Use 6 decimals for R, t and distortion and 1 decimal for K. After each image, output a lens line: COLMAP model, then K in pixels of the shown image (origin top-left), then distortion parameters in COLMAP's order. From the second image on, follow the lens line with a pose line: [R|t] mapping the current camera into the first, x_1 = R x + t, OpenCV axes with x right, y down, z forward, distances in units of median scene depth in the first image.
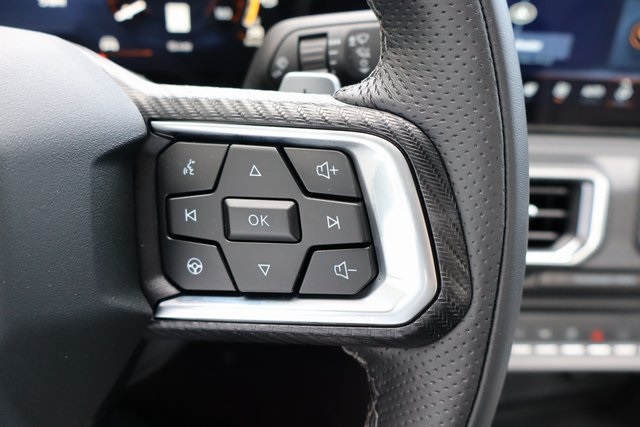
lens RADIAL K [[533.7, 0, 320.0], [0, 533.7, 213.5], [0, 0, 1]] dist [-0.007303, 0.006028]
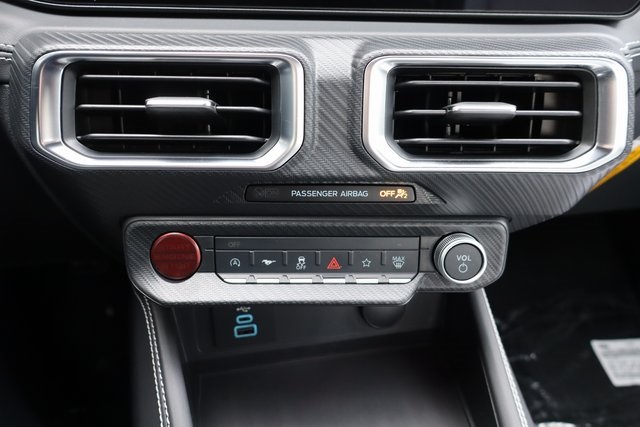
lens RADIAL K [[533.7, 0, 320.0], [0, 533.7, 213.5], [0, 0, 1]] dist [-0.007303, 0.006028]
pose [[0.998737, -0.011669, -0.048868, 1.314775], [0.014012, 0.998754, 0.047891, 0.268916], [0.048249, -0.048515, 0.997656, 0.454887]]
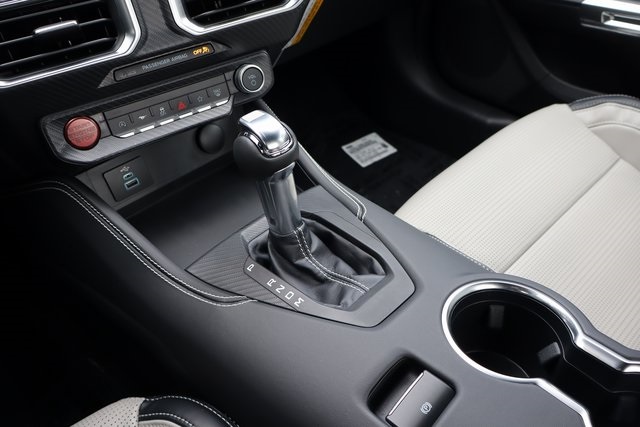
lens RADIAL K [[533.7, 0, 320.0], [0, 533.7, 213.5], [0, 0, 1]] dist [-0.007303, 0.006028]
pose [[0.855468, -0.398736, 0.330429, 0.644420], [0.315702, 0.907349, 0.277577, 0.517085], [-0.410495, -0.133141, 0.902090, -0.934839]]
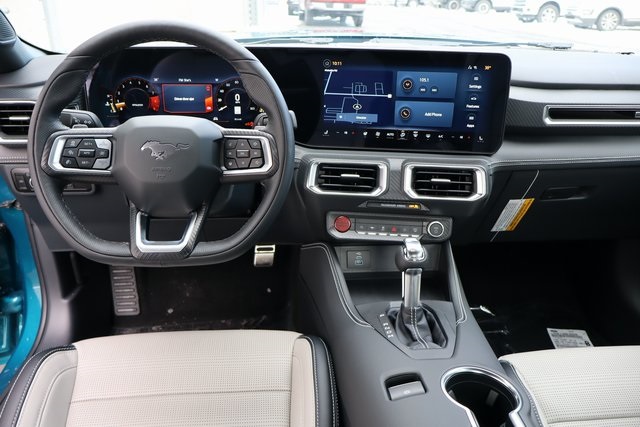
lens RADIAL K [[533.7, 0, 320.0], [0, 533.7, 213.5], [0, 0, 1]] dist [-0.007303, 0.006028]
pose [[0.987051, 0.020148, -0.159138, 1.403779], [-0.038391, 0.992919, -0.112414, 1.098777], [0.155746, 0.117068, 0.980835, -3.729267]]
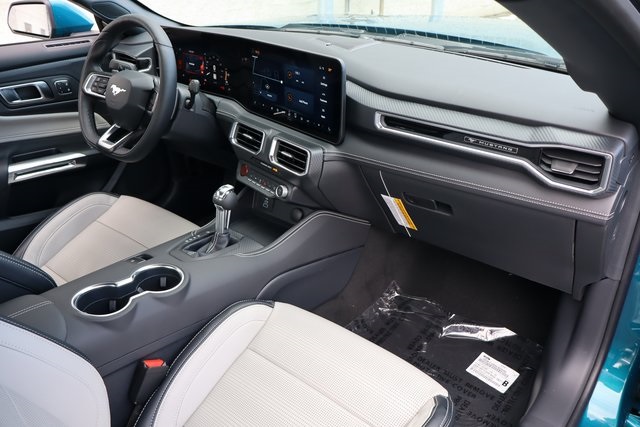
lens RADIAL K [[525.9, 0, 320.0], [0, 525.9, 213.5], [0, 0, 1]] dist [0.009204, 0.002858]
pose [[0.598743, 0.312850, -0.737314, 7.806921], [-0.361600, 0.926988, 0.099690, -0.121581], [0.714669, 0.206924, 0.668154, -2.173197]]
